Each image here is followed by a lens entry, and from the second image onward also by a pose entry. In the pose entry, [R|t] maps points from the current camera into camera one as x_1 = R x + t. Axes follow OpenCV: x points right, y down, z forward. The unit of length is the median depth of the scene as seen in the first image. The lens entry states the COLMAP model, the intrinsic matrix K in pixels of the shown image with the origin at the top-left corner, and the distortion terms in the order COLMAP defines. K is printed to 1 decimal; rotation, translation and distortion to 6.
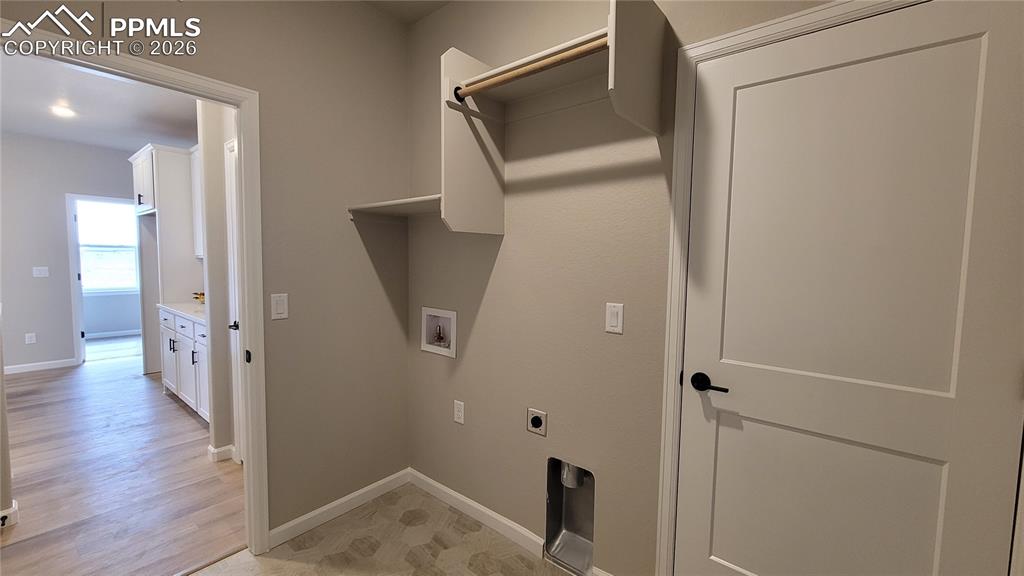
lens RADIAL K [[415.7, 0, 515.2], [0, 415.7, 288.6], [0, 0, 1]] dist [-0.001591, -0.000166]
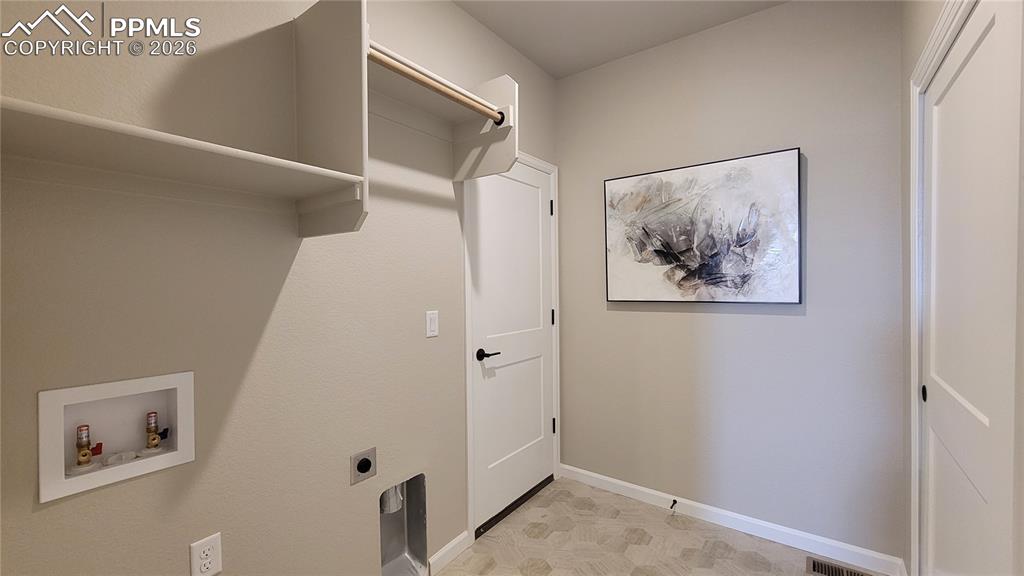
lens RADIAL K [[402.9, 0, 548.2], [0, 402.9, 288.2], [0, 0, 1]] dist [-0.000594, -0.000114]
pose [[-0.098714, -0.025181, 0.994797, -0.906790], [0.079625, 0.996274, 0.033120, -0.038929], [-0.991925, 0.082481, -0.096341, 0.781455]]
